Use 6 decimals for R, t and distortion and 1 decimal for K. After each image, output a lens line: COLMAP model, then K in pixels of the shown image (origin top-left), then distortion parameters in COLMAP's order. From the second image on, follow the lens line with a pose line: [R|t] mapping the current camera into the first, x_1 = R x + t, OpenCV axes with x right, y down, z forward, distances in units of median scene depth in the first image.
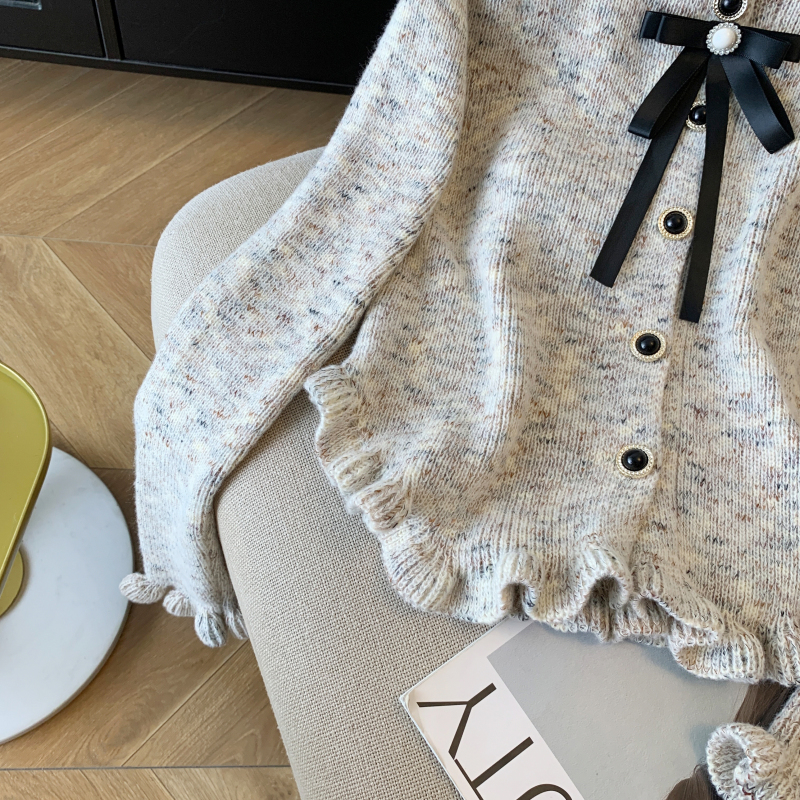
lens RADIAL K [[838.7, 0, 420.6], [0, 838.7, 410.4], [0, 0, 1]] dist [0.110662, -0.305080]
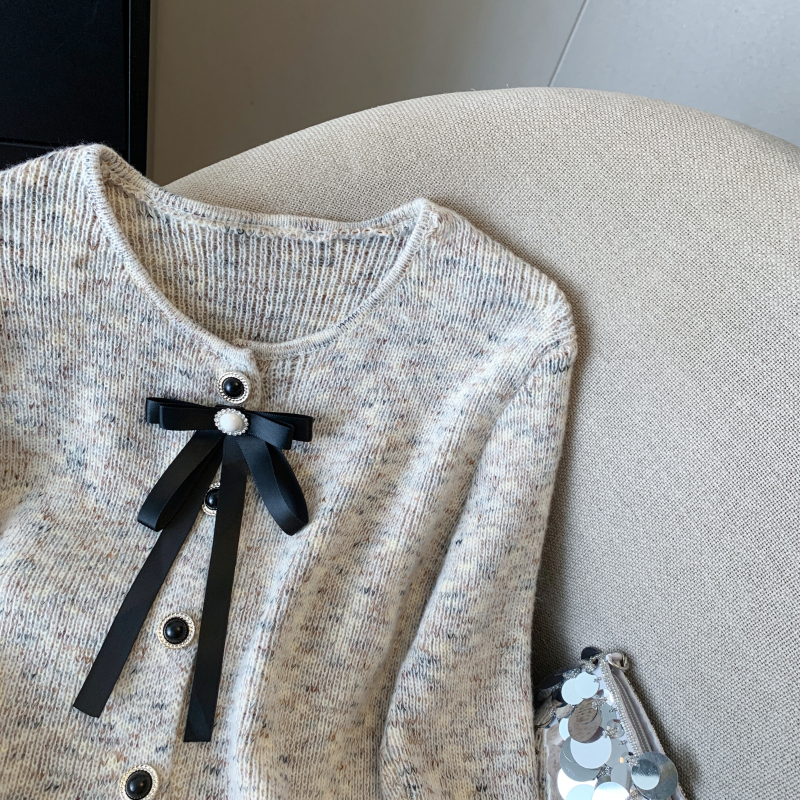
lens RADIAL K [[838.7, 0, 420.6], [0, 838.7, 410.4], [0, 0, 1]] dist [0.110662, -0.305080]
pose [[0.984727, -0.063248, 0.162213, 0.420290], [0.095060, 0.975870, -0.196573, -0.244977], [-0.145866, 0.208991, 0.966978, 0.035683]]
